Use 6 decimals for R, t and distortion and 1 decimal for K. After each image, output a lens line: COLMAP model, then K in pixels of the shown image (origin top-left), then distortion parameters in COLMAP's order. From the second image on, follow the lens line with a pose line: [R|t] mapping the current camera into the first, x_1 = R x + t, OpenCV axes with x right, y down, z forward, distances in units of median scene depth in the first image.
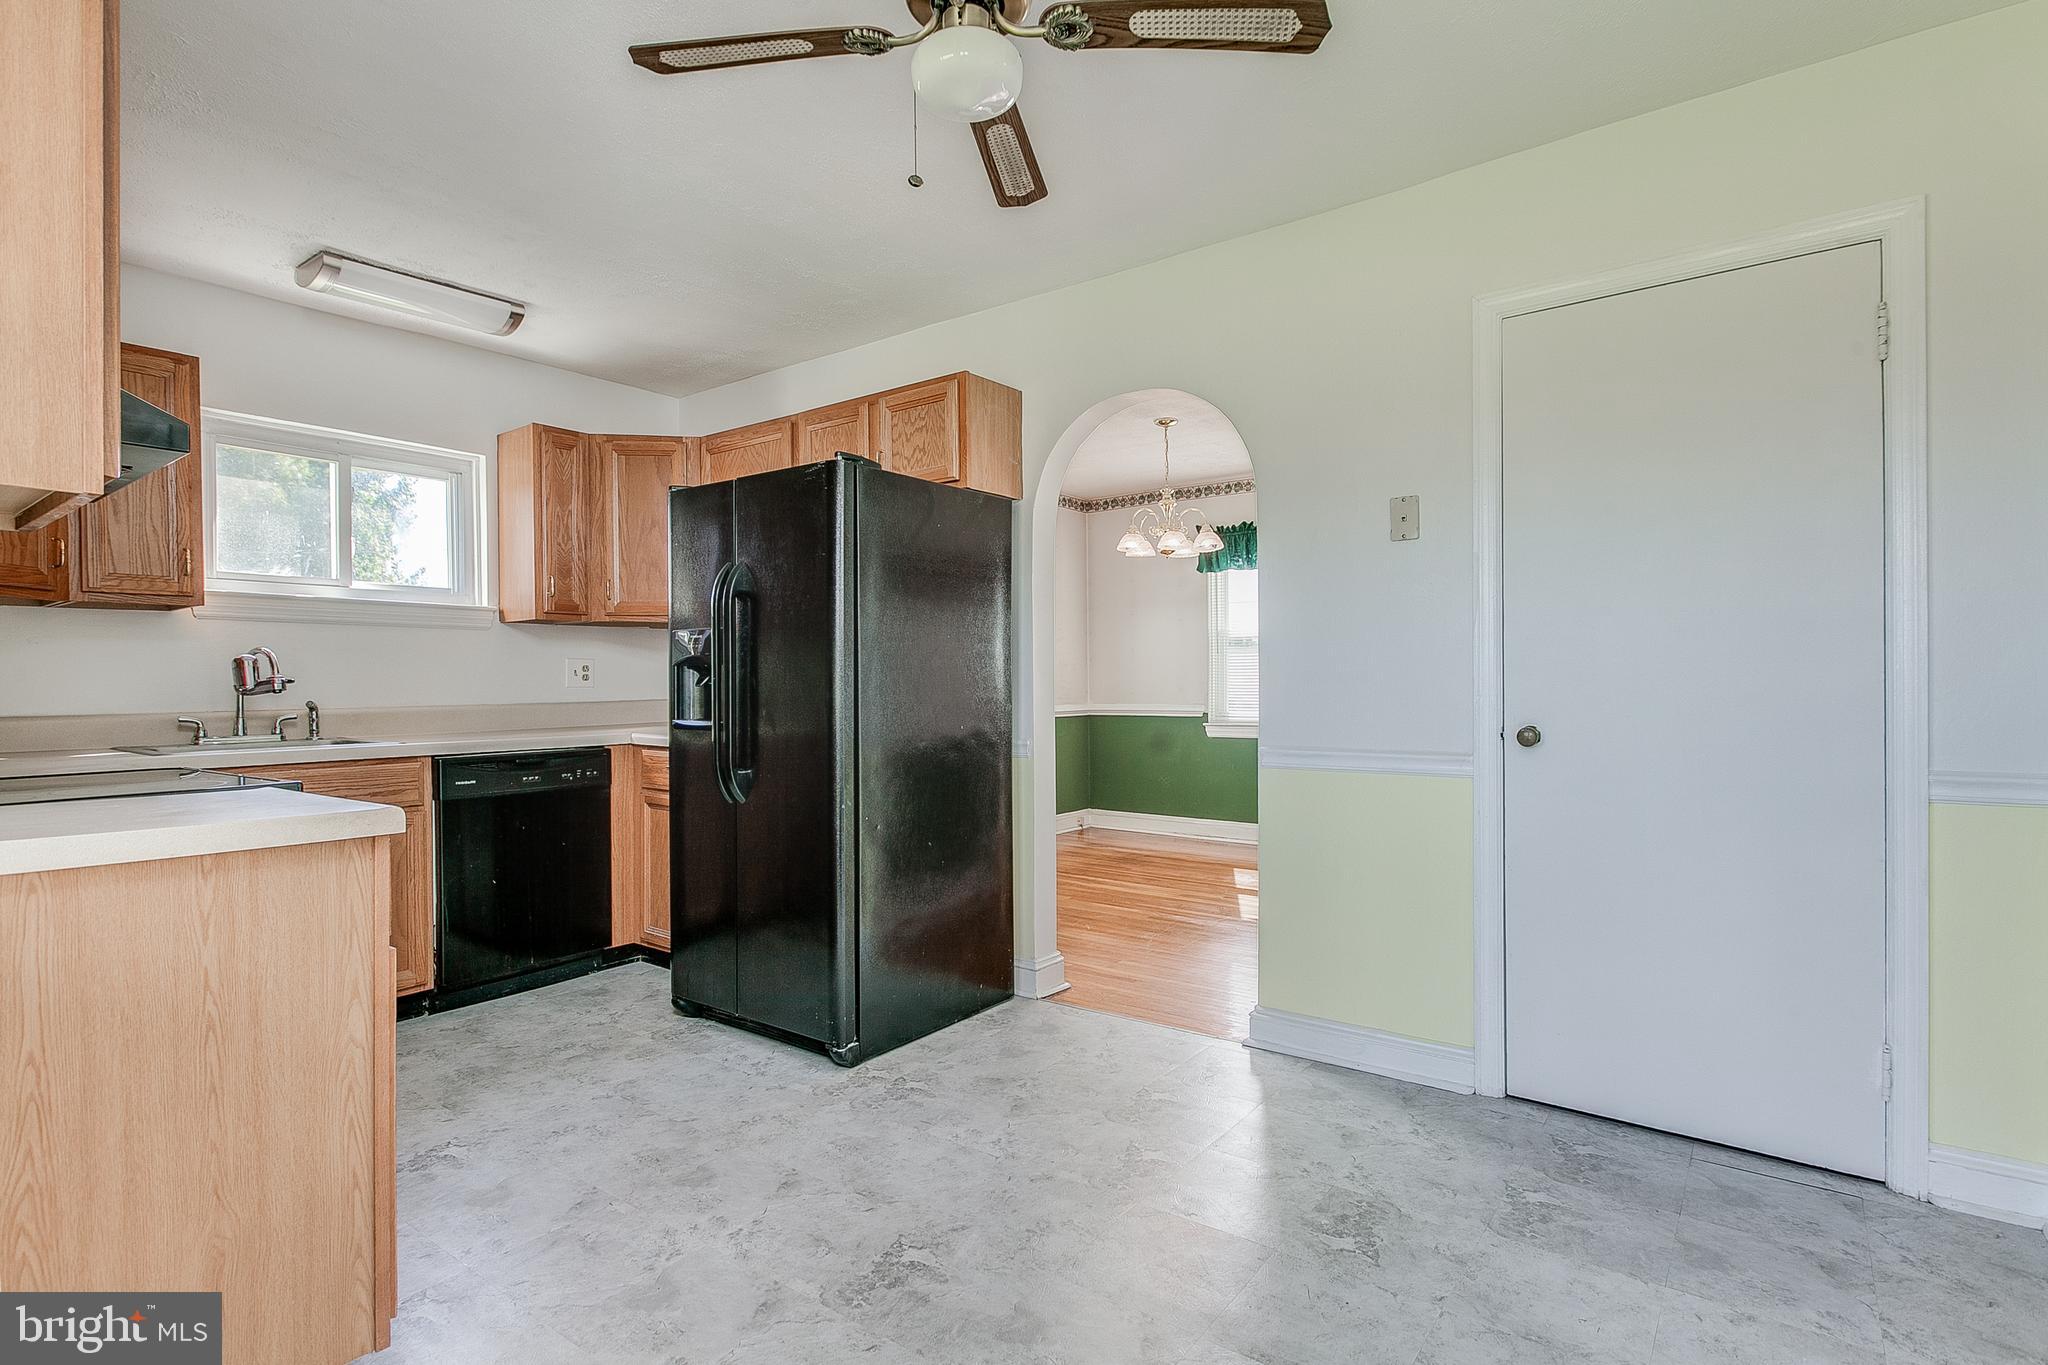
lens RADIAL K [[999.3, 0, 1059.3], [0, 999.3, 687.8], [0, 0, 1]] dist [-0.000875, -0.000069]
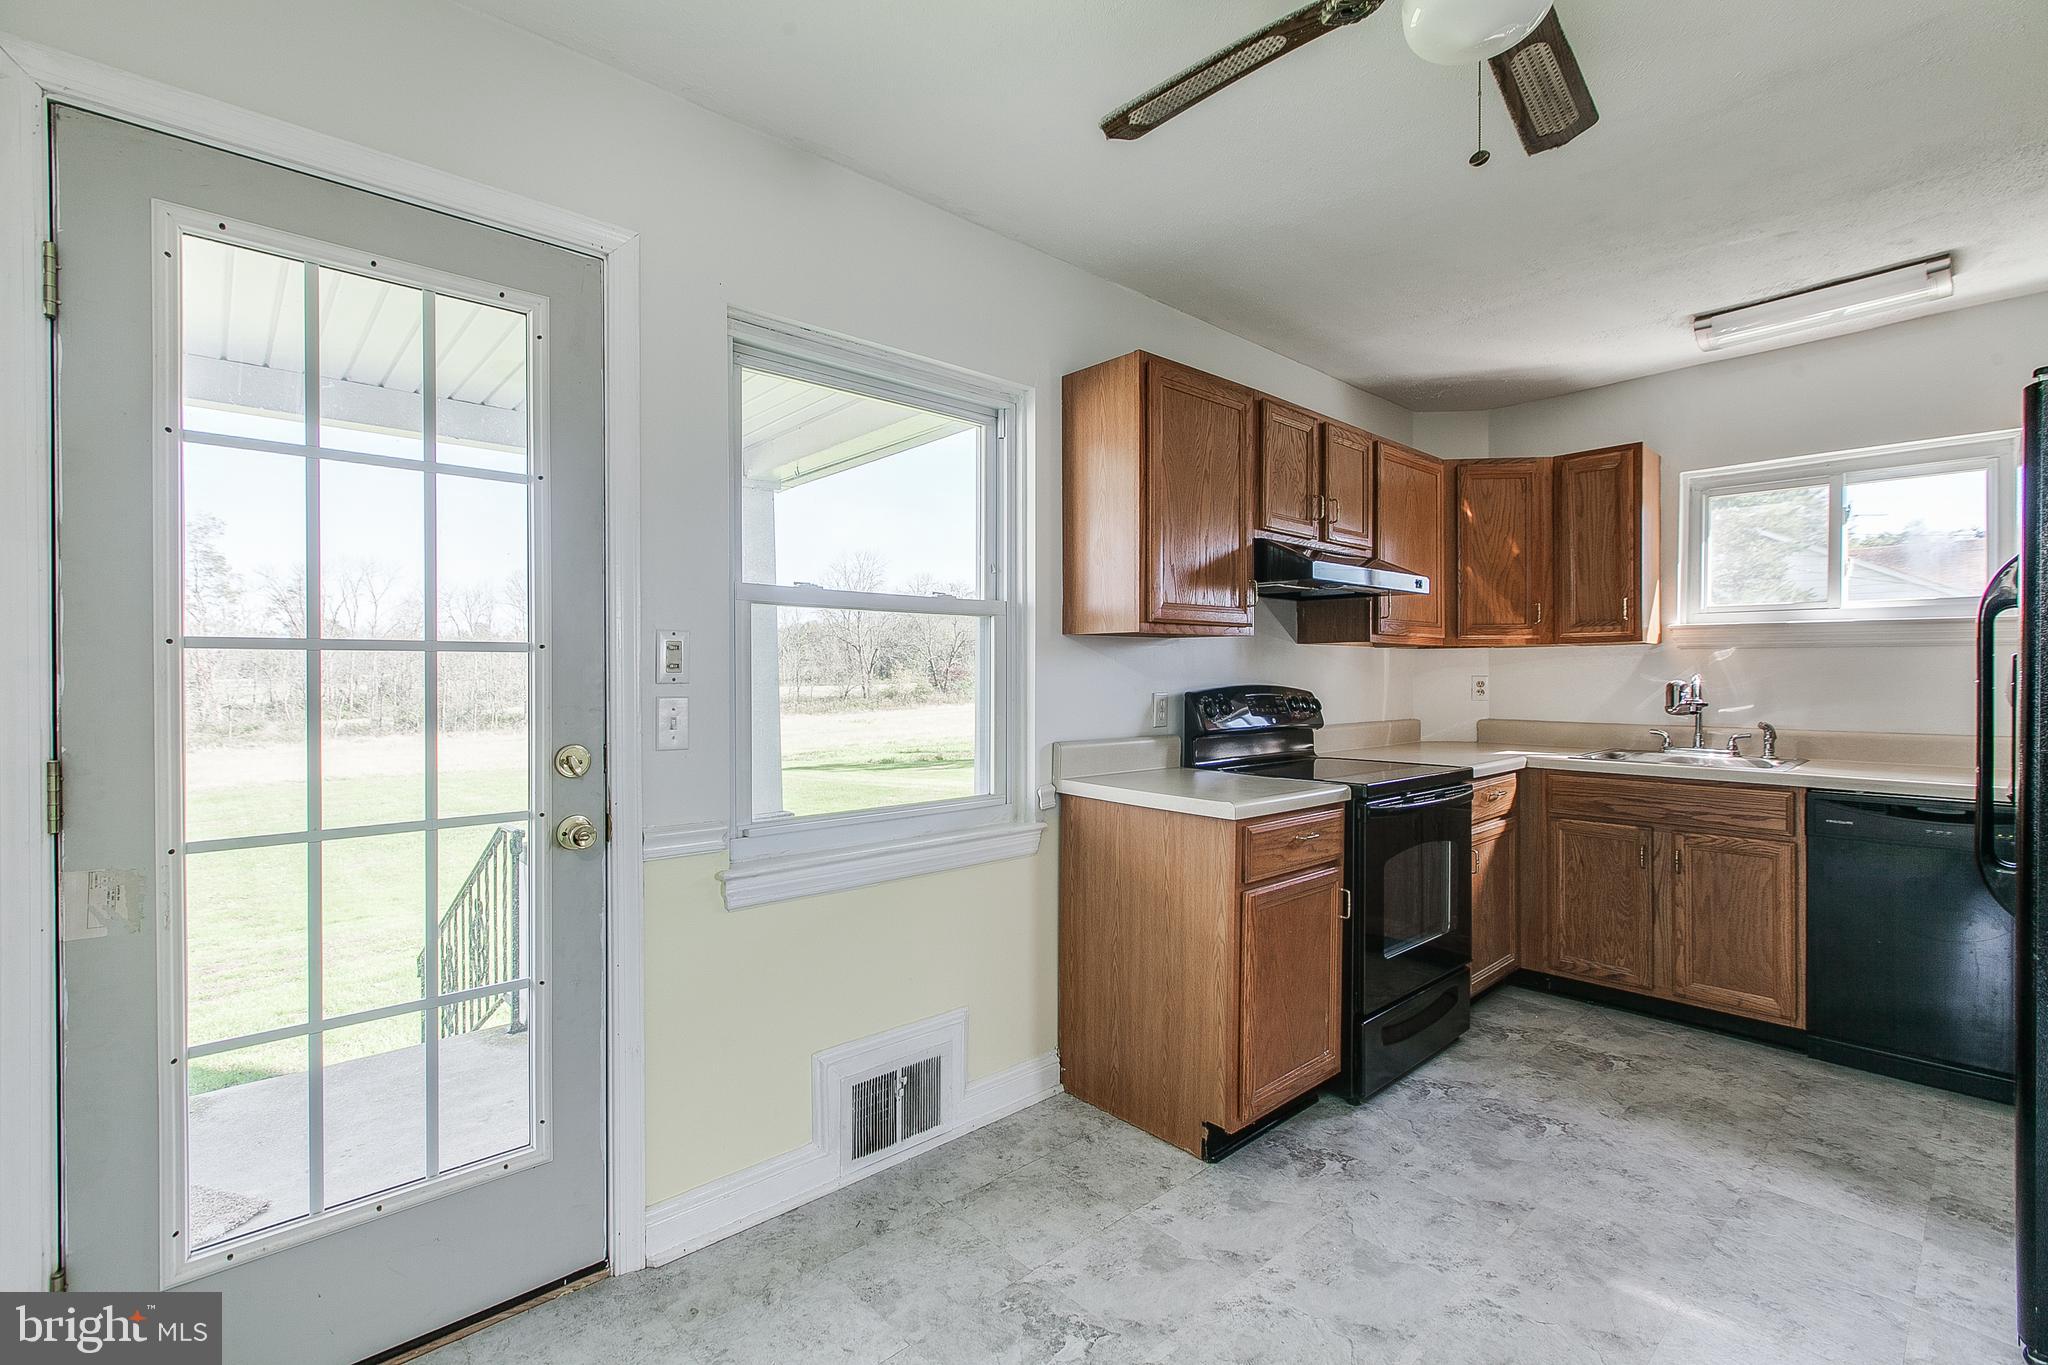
lens RADIAL K [[910.2, 0, 1017.3], [0, 910.2, 676.6], [0, 0, 1]] dist [-0.000339, 0.000180]
pose [[-0.209295, 0.013721, -0.977756, 0.359039], [-0.004947, 0.999874, 0.015090, -0.044851], [0.977840, 0.007996, -0.209201, 0.412341]]
